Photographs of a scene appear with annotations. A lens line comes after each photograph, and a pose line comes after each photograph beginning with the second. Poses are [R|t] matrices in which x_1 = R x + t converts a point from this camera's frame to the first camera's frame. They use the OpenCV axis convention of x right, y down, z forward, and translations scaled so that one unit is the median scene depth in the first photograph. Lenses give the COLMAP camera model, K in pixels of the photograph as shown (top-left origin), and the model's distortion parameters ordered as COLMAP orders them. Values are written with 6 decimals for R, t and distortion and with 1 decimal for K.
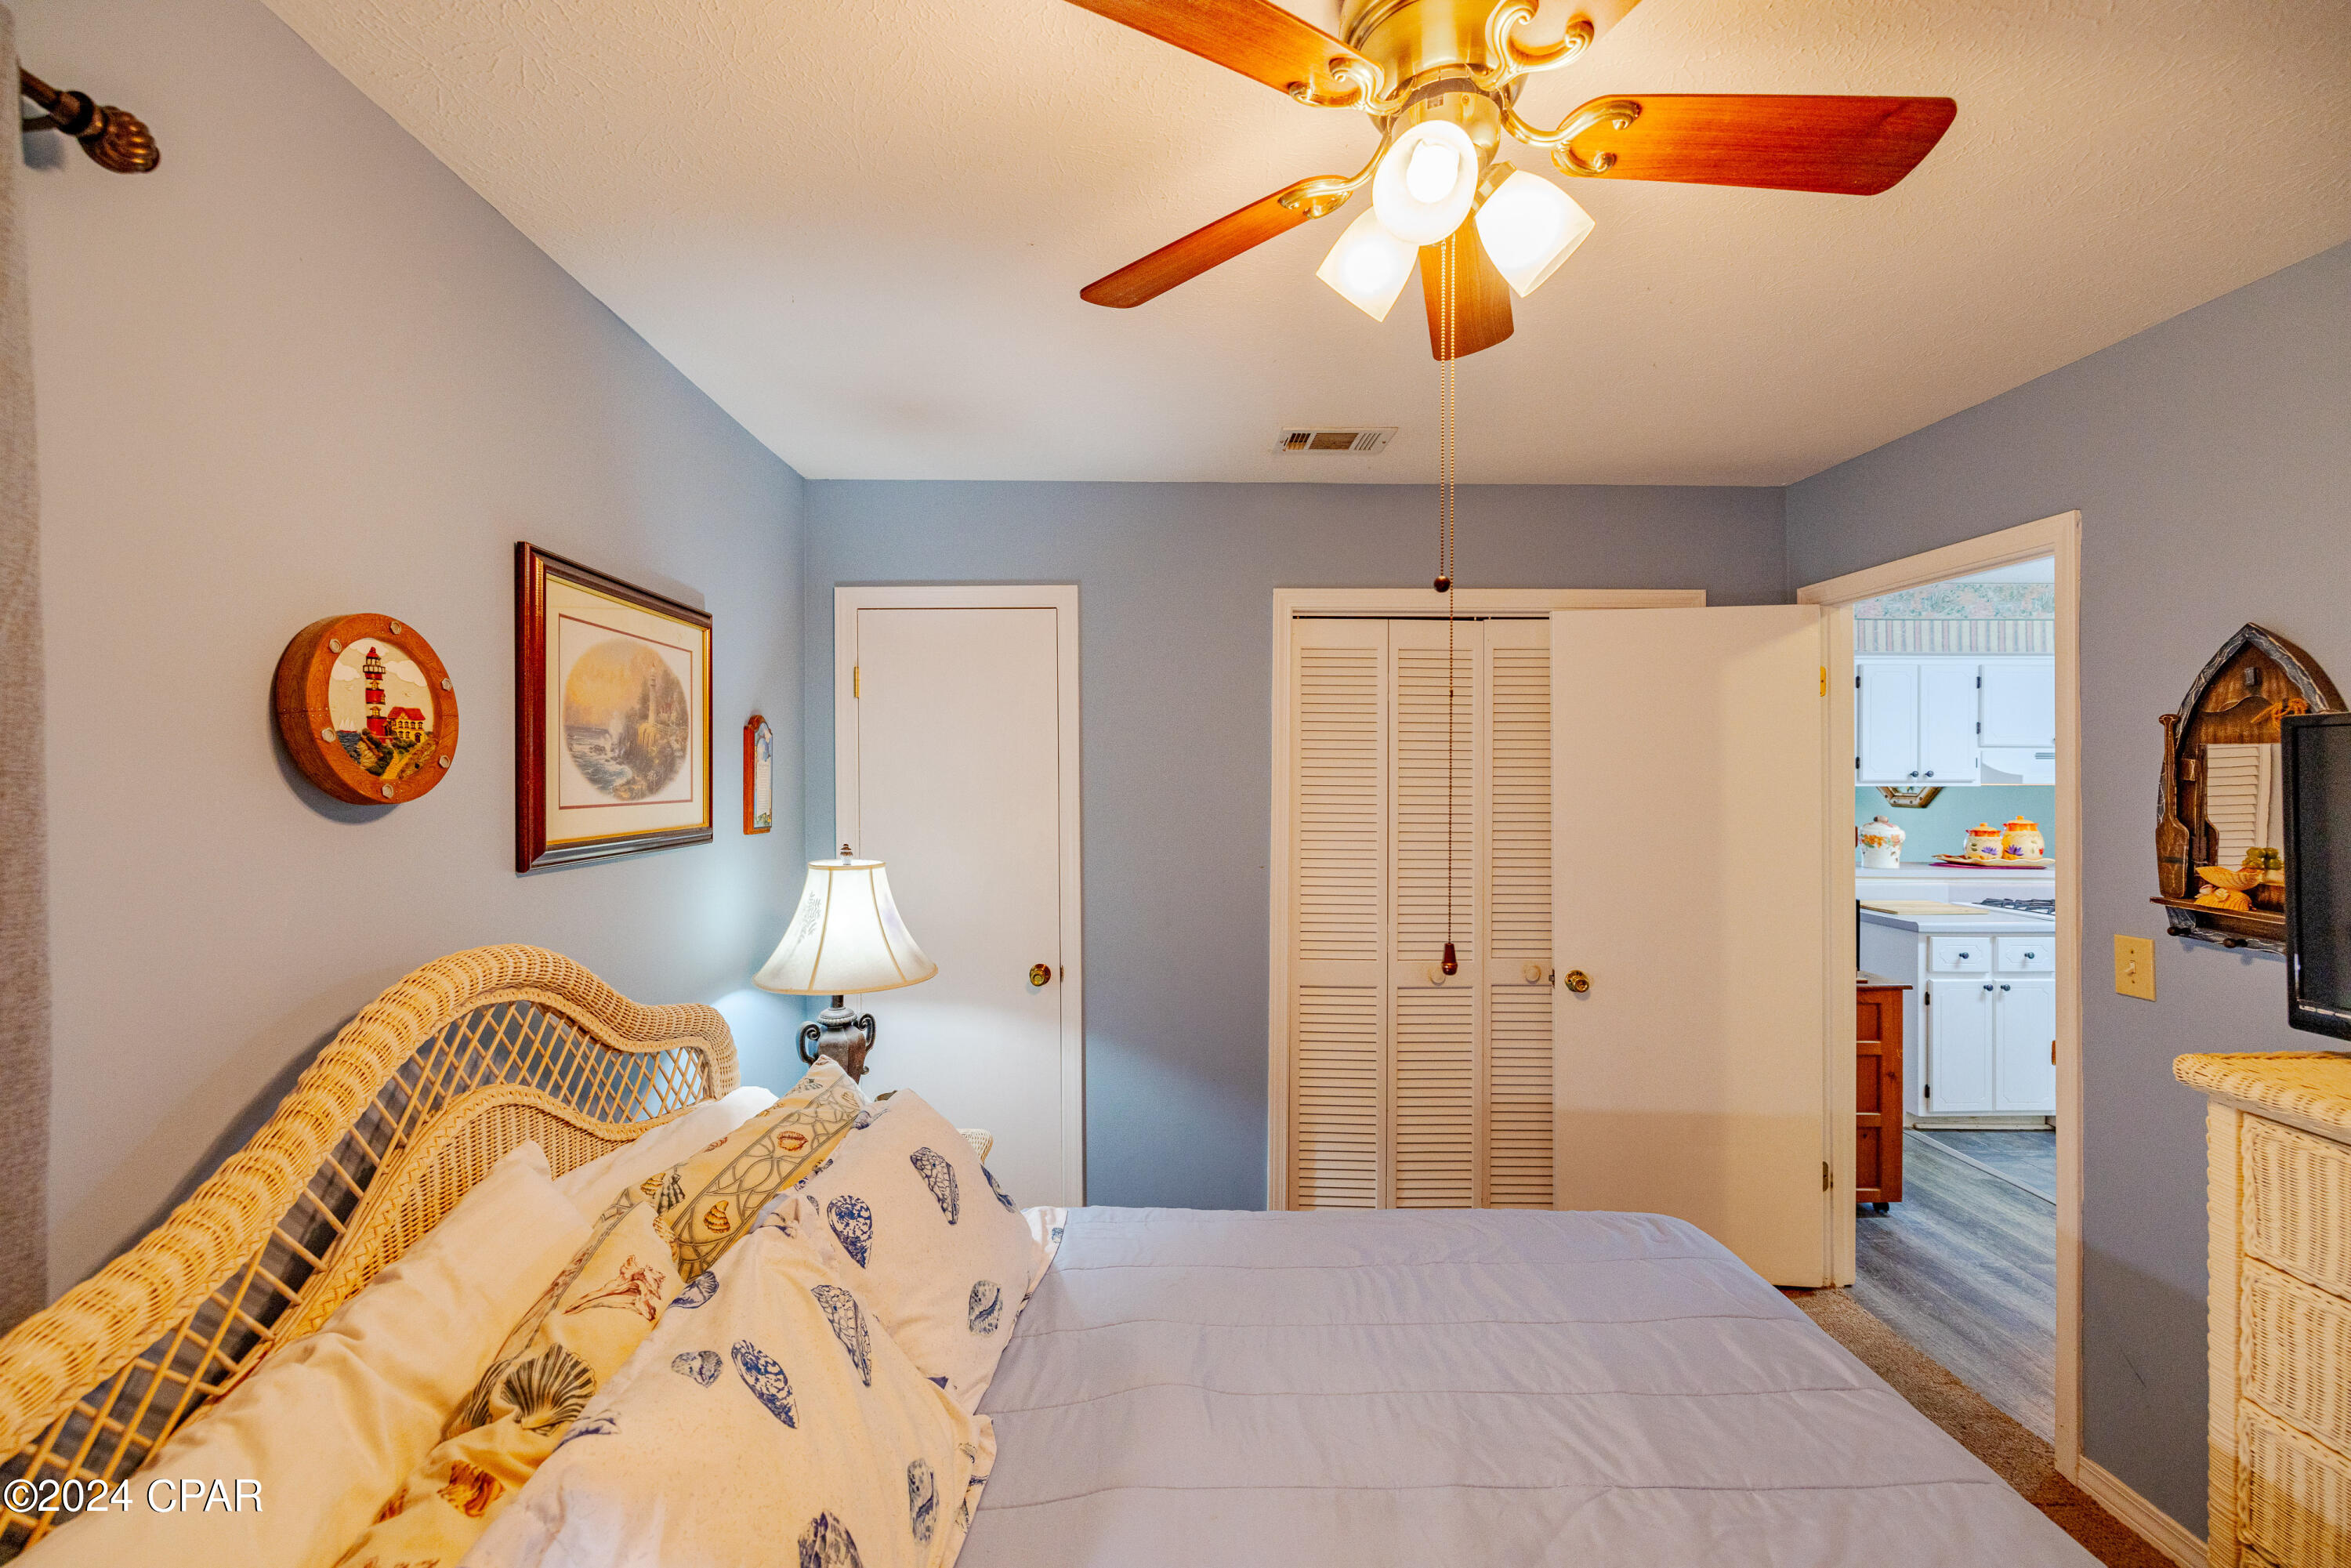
lens RADIAL K [[969.7, 0, 1189.6], [0, 969.7, 776.9], [0, 0, 1]] dist [0.002159, 0.000380]
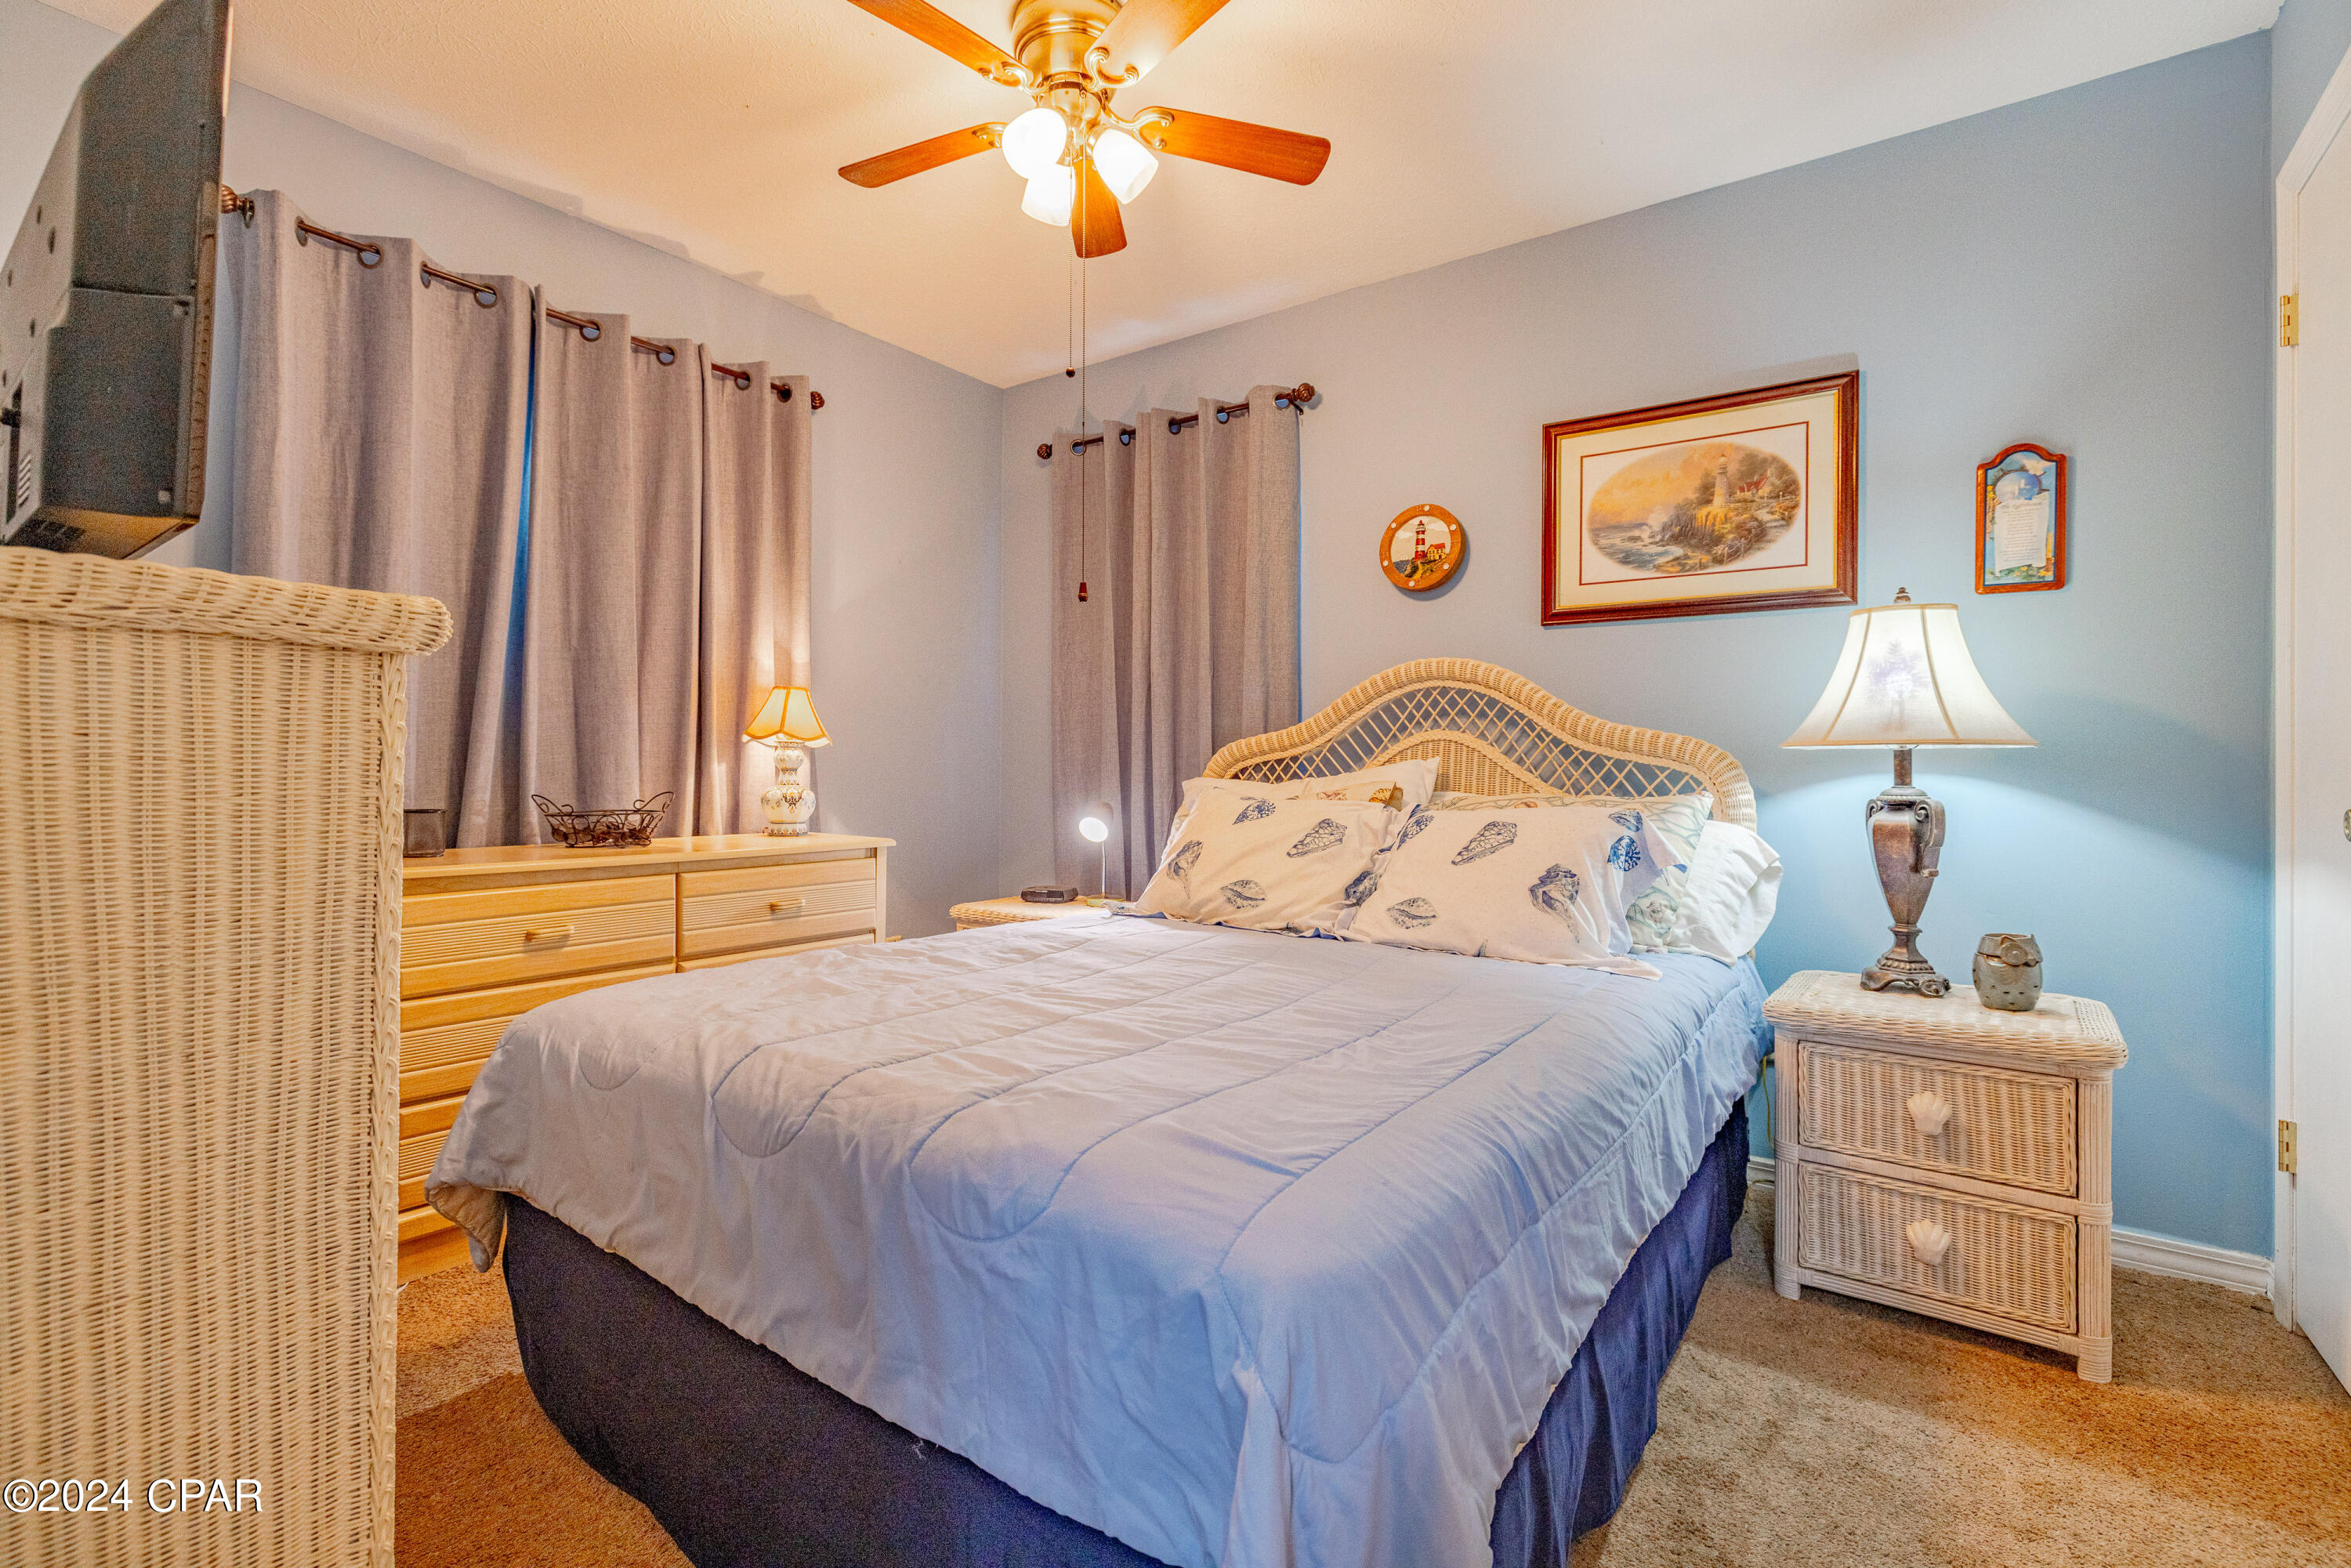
lens RADIAL K [[1043.3, 0, 1184.9], [0, 1043.3, 771.0], [0, 0, 1]] dist [0.002888, 0.000144]
pose [[-0.605319, -0.002774, -0.795978, 0.414524], [-0.007727, 0.999967, 0.002391, 0.130928], [0.795945, 0.007598, -0.605321, 0.600439]]
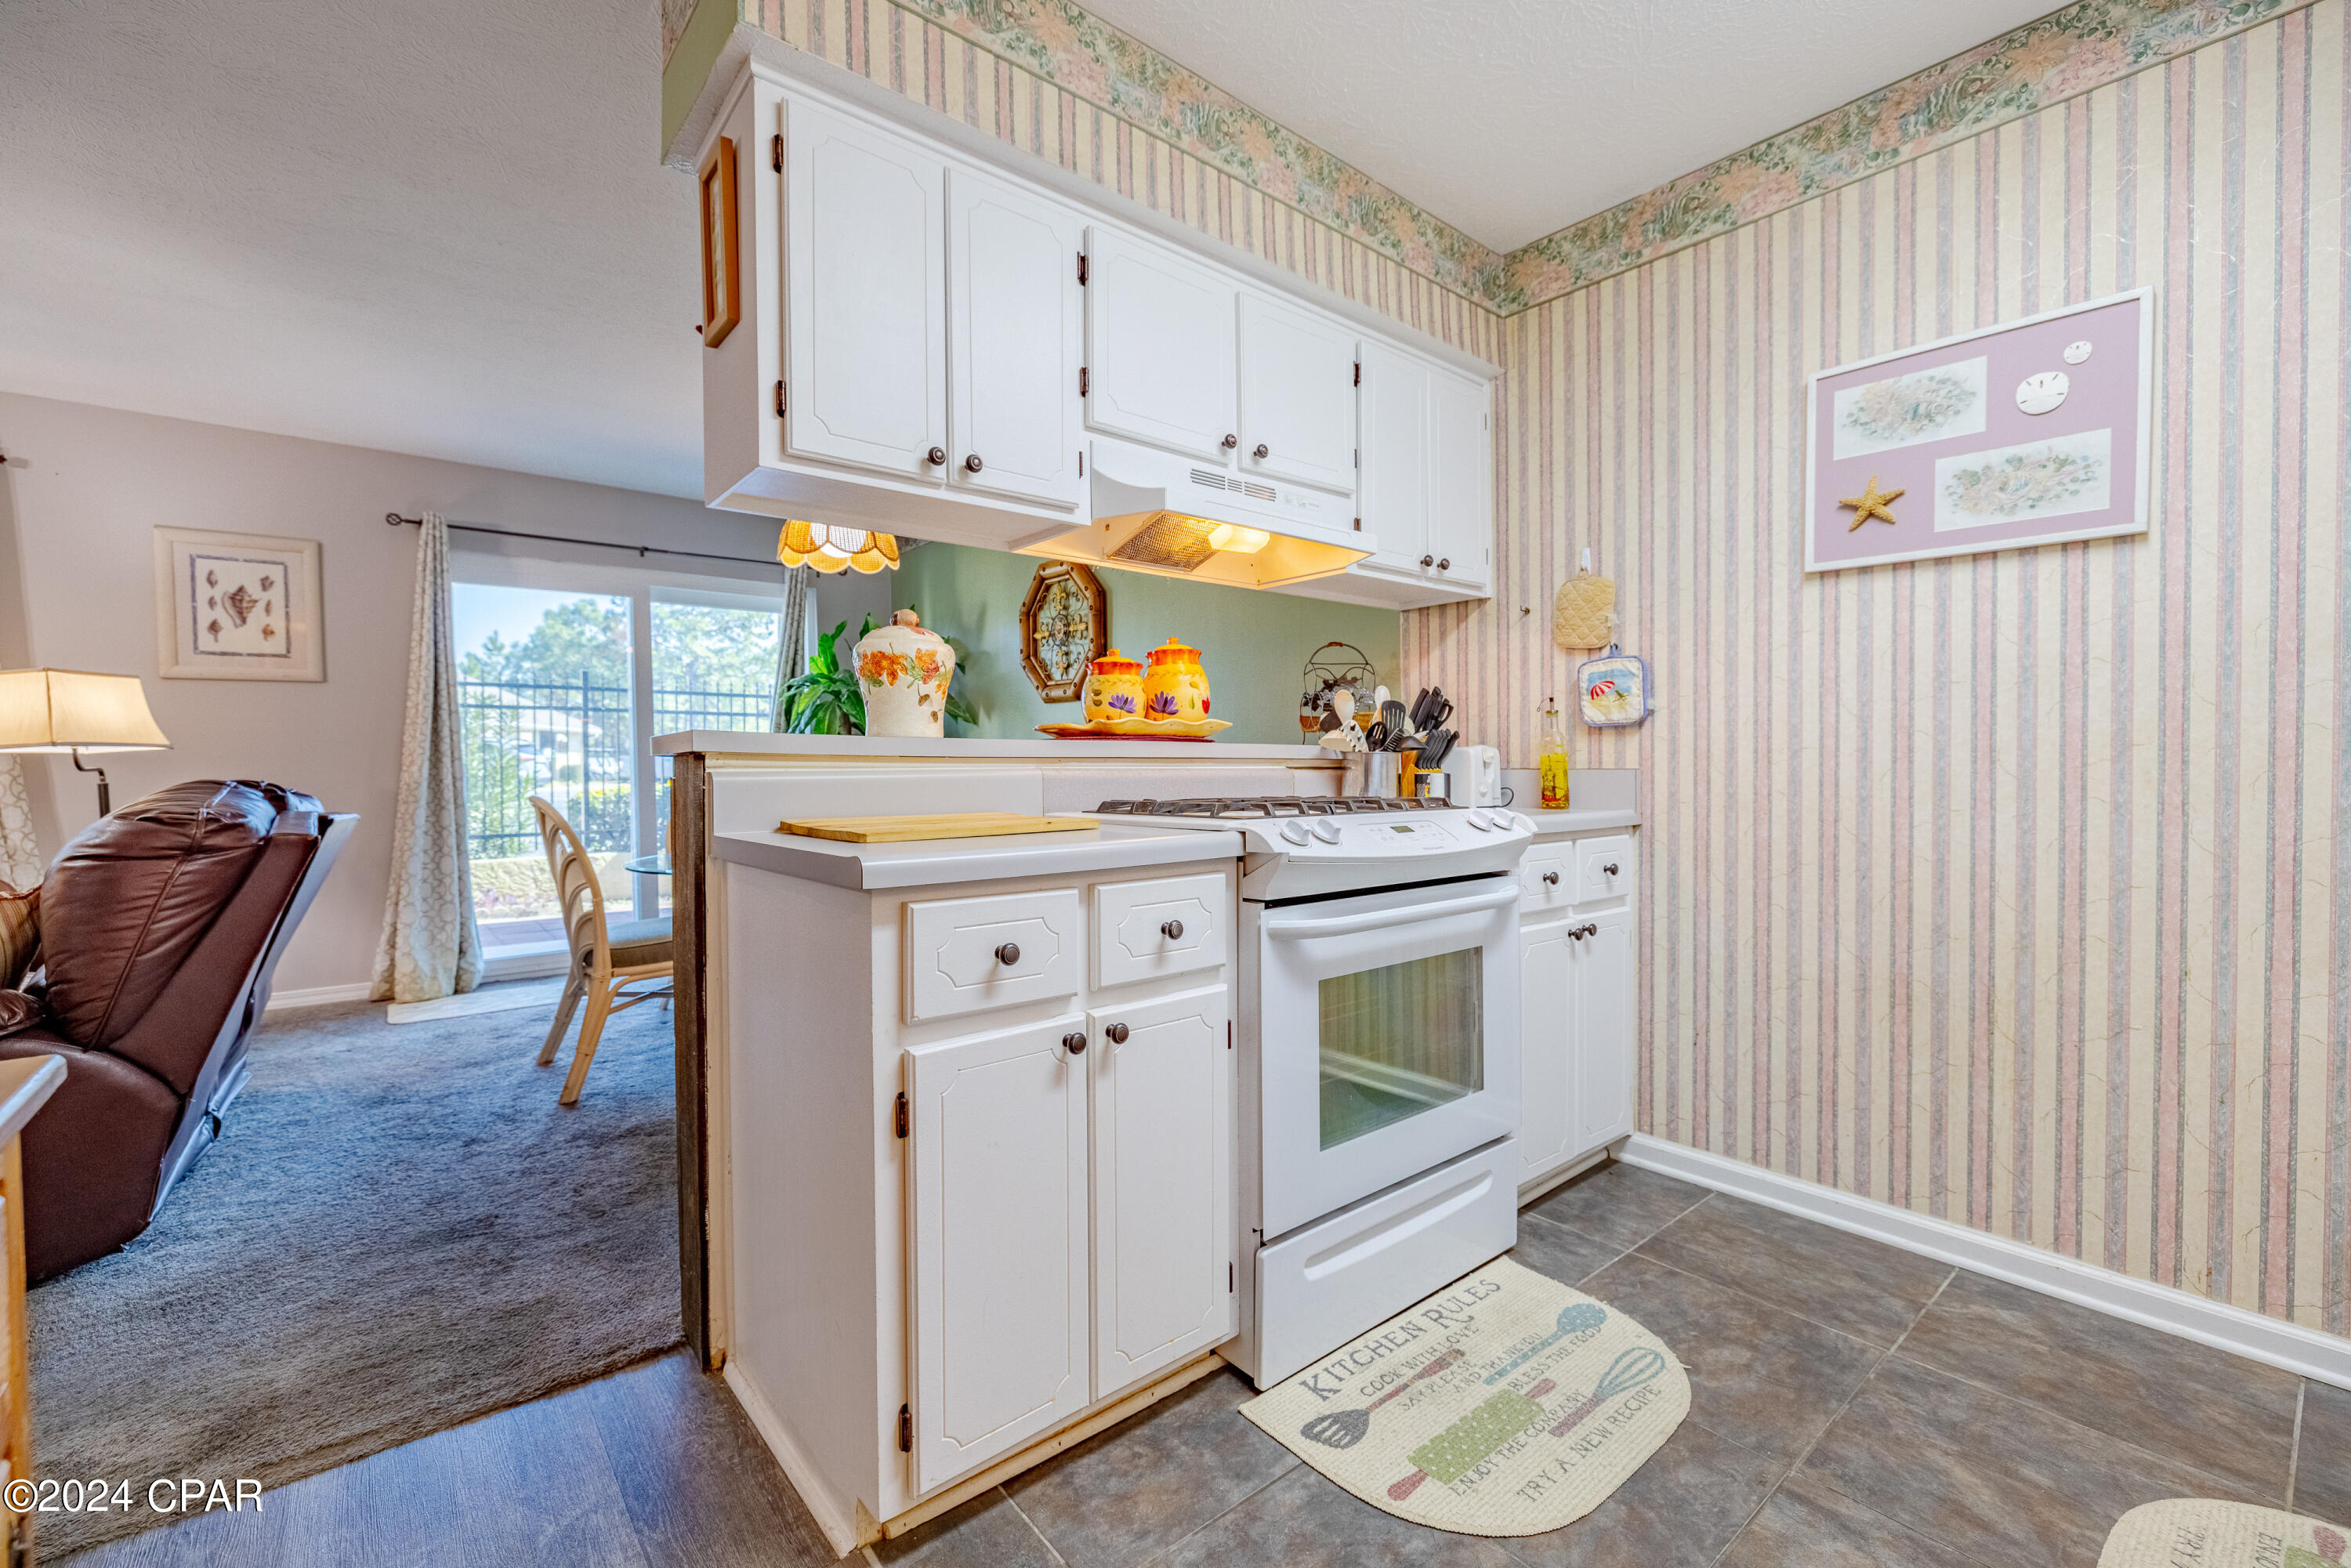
lens RADIAL K [[969.7, 0, 1165.9], [0, 969.7, 774.9], [0, 0, 1]] dist [0.002159, 0.000380]
pose [[0.788185, -0.014636, 0.615265, 0.646201], [0.008780, 0.999883, 0.012537, 0.123047], [-0.615376, -0.004480, 0.788221, 0.723516]]
